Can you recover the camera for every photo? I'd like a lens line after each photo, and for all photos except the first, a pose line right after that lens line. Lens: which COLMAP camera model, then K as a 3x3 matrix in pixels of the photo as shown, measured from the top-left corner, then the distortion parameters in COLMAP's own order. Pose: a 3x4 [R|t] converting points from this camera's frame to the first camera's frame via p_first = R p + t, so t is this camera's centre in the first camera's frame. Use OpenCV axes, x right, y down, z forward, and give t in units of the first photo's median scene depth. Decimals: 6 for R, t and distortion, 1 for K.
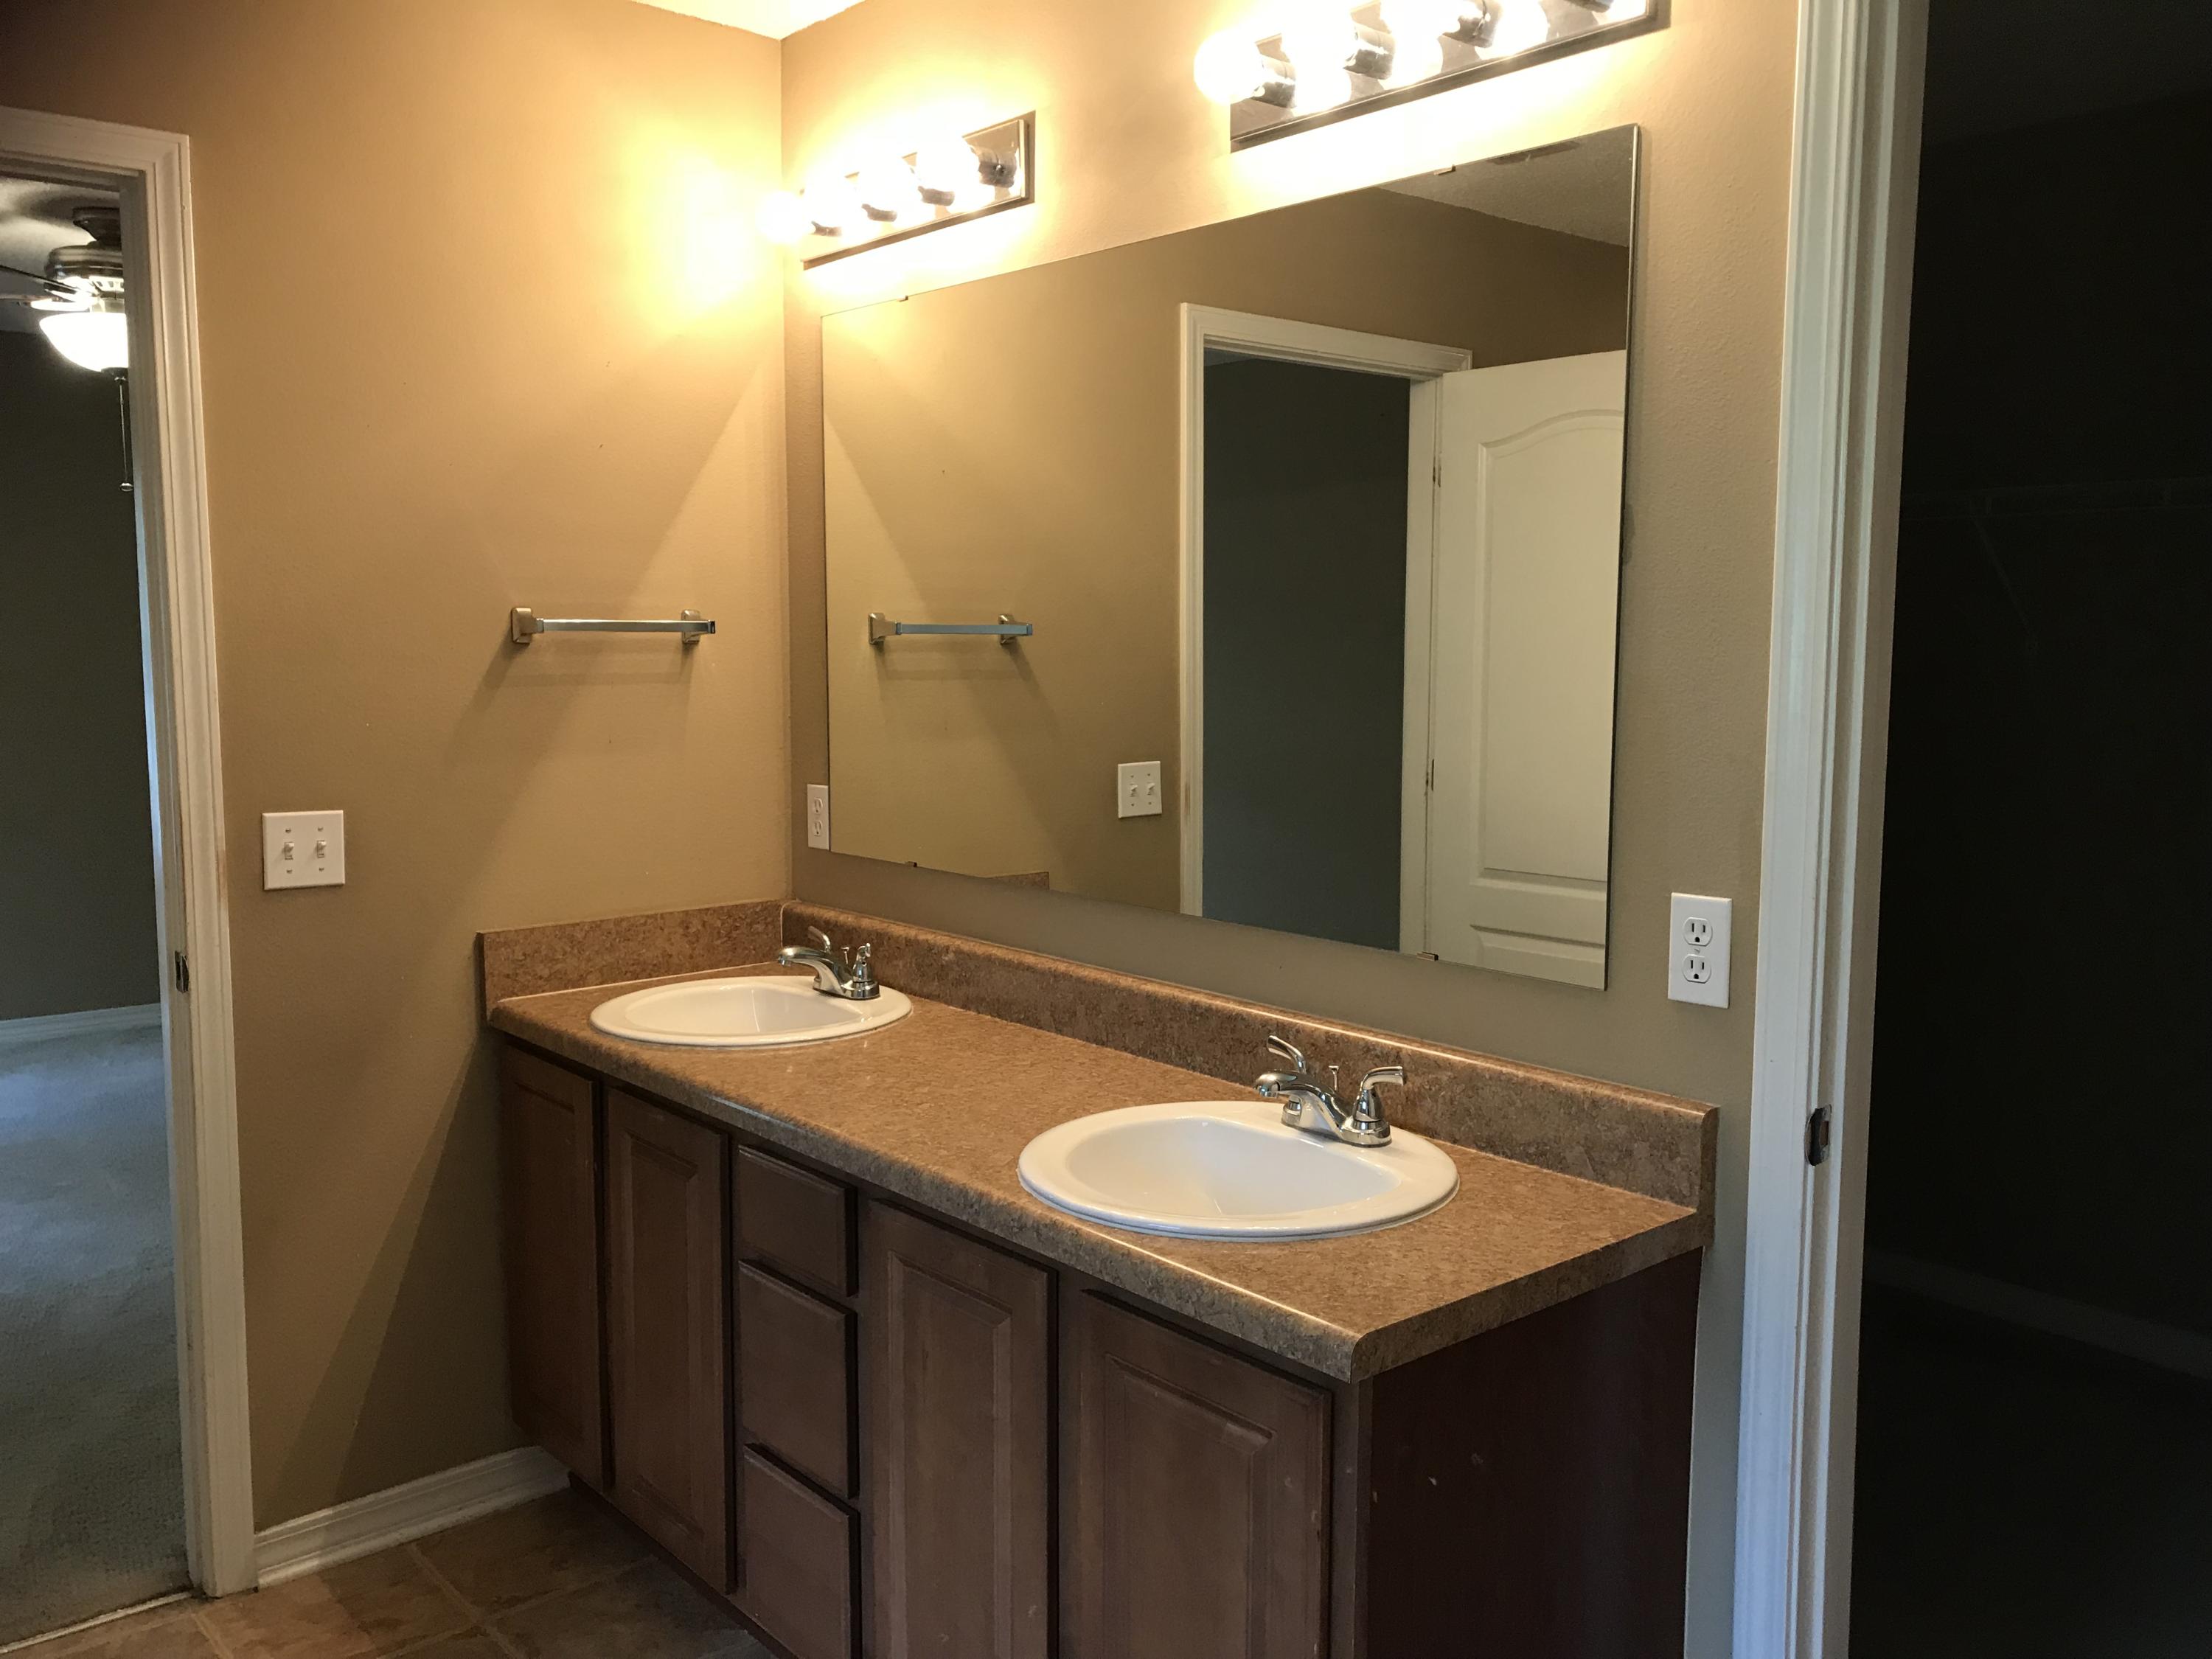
lens RADIAL K [[1811.6, 0, 1106.8], [0, 1811.6, 831.1], [0, 0, 1]] dist [0.053994, -0.055333]
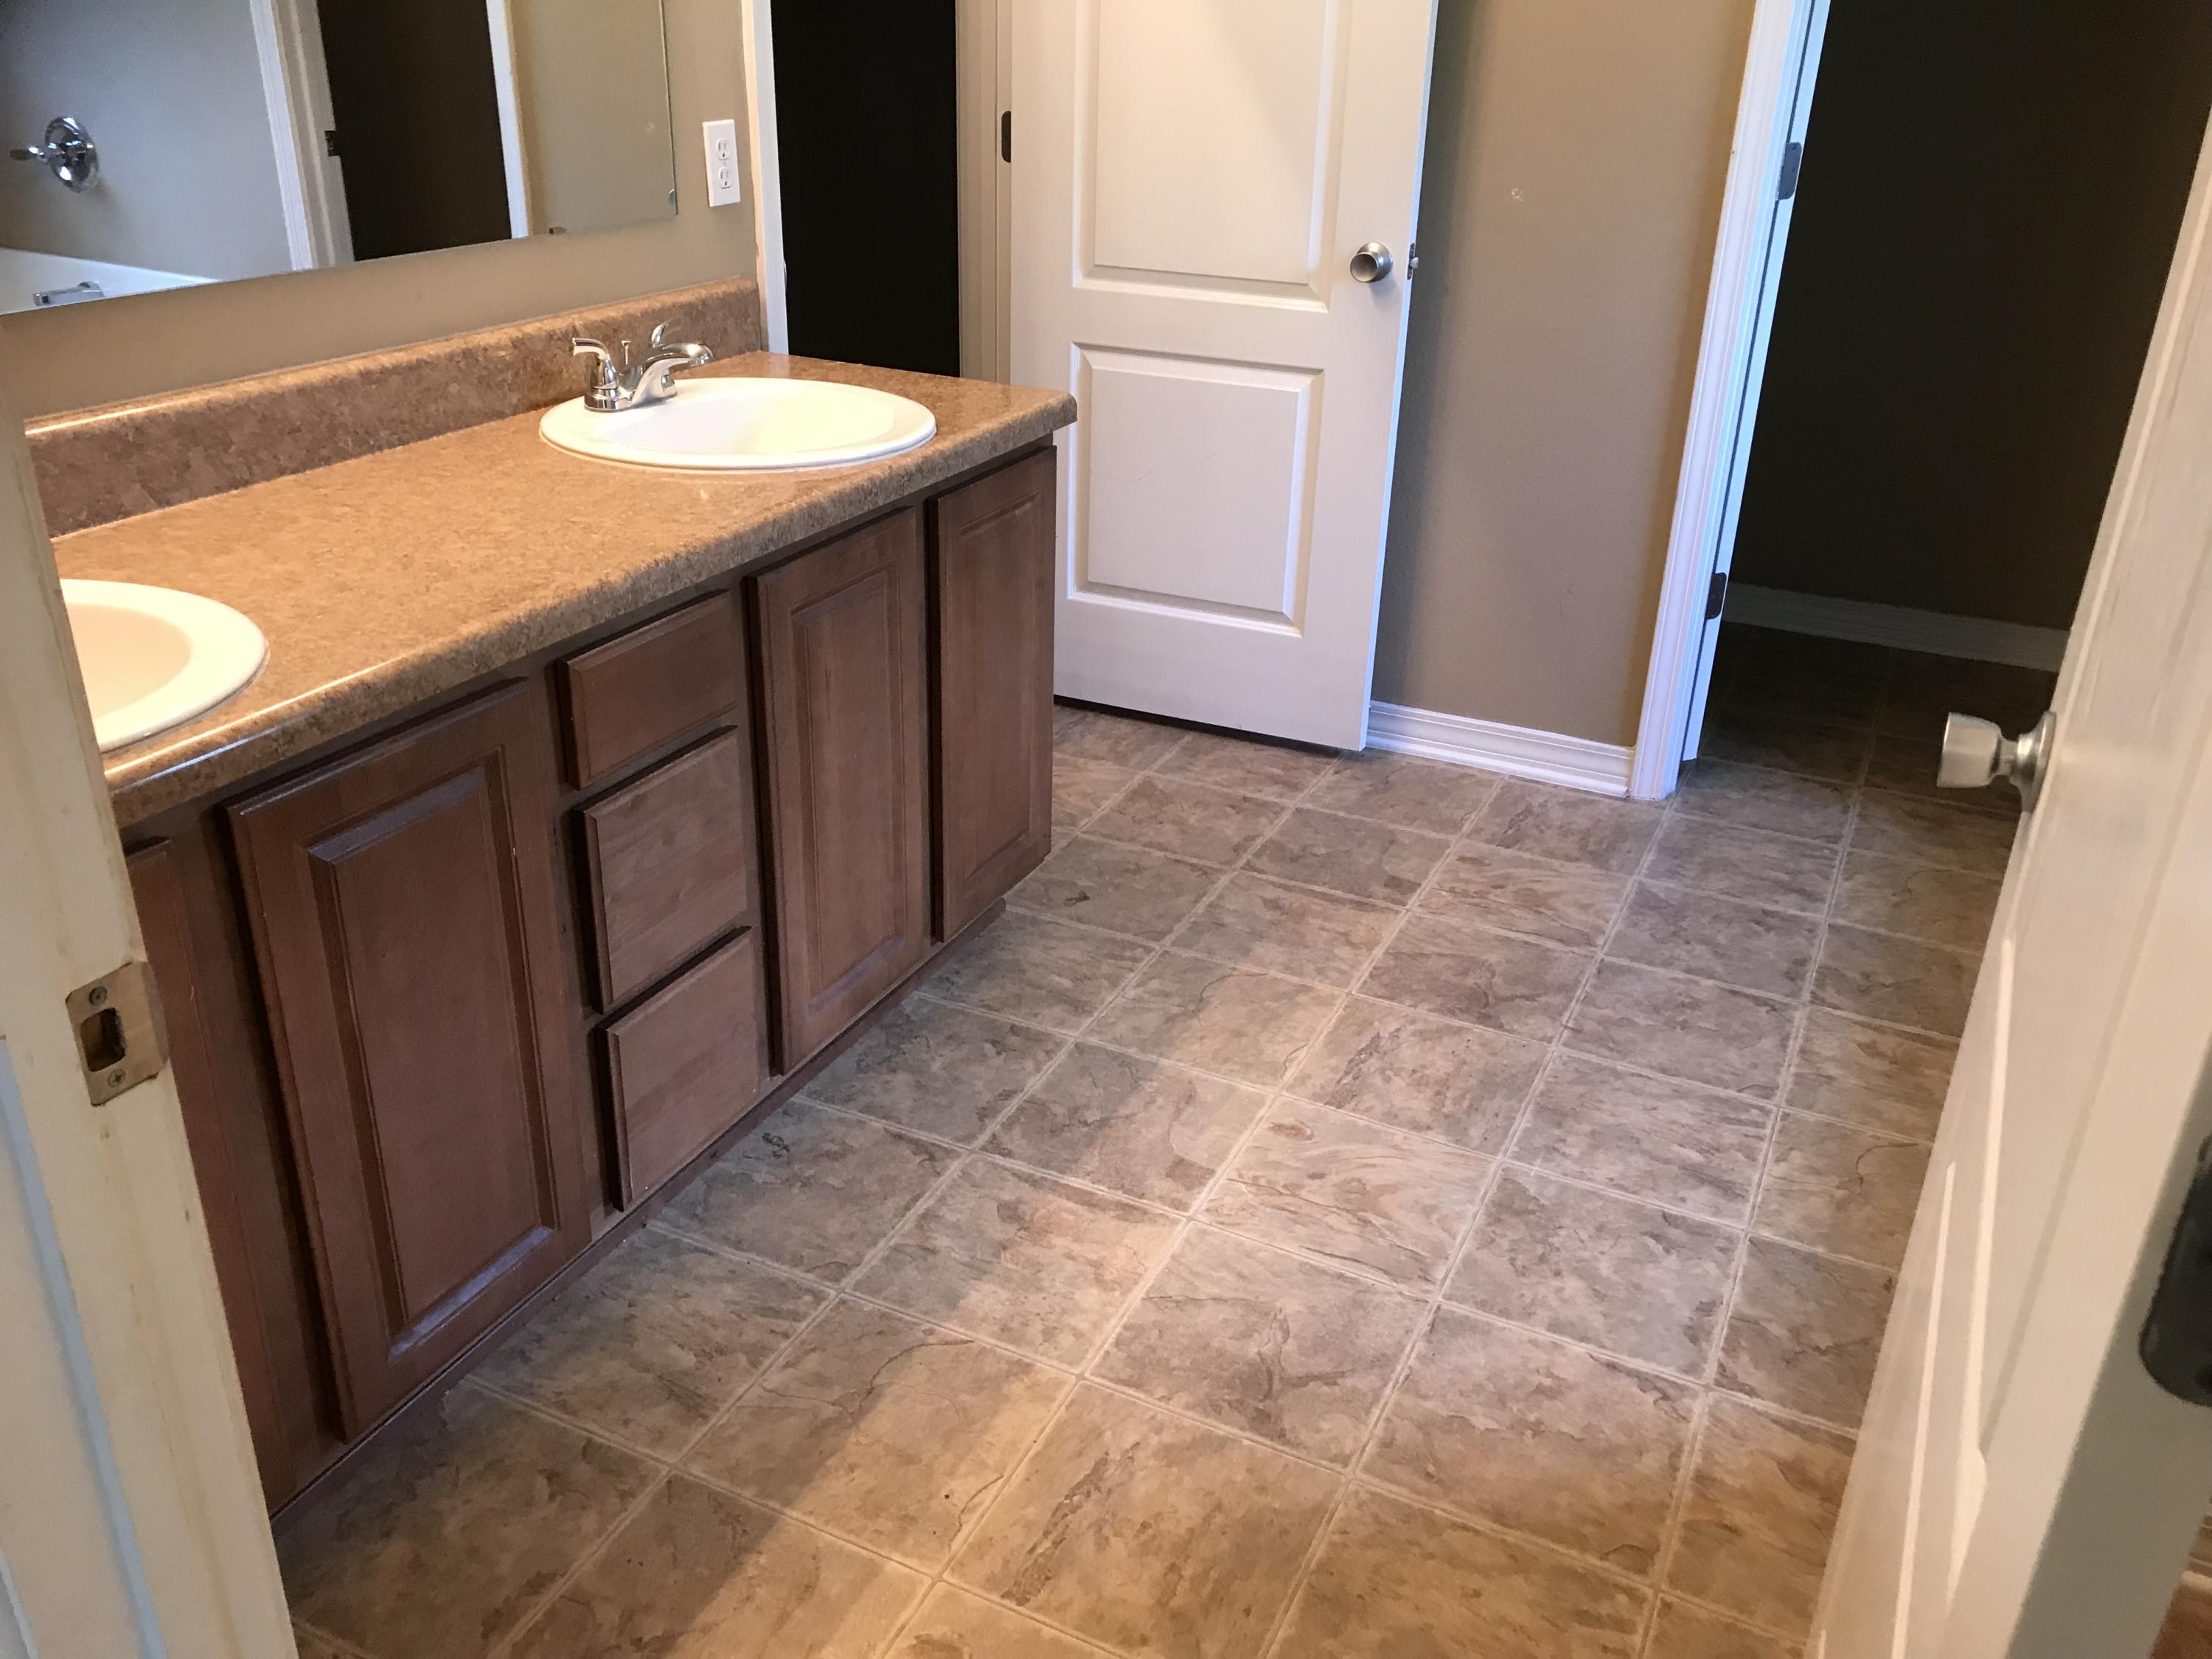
lens RADIAL K [[1811.6, 0, 1087.5], [0, 1811.6, 821.6], [0, 0, 1]] dist [0.053994, -0.055333]
pose [[-0.398266, -0.400397, 0.825268, -0.963982], [0.074377, 0.882641, 0.464126, -0.099462], [-0.914249, 0.246226, -0.321746, 1.123808]]
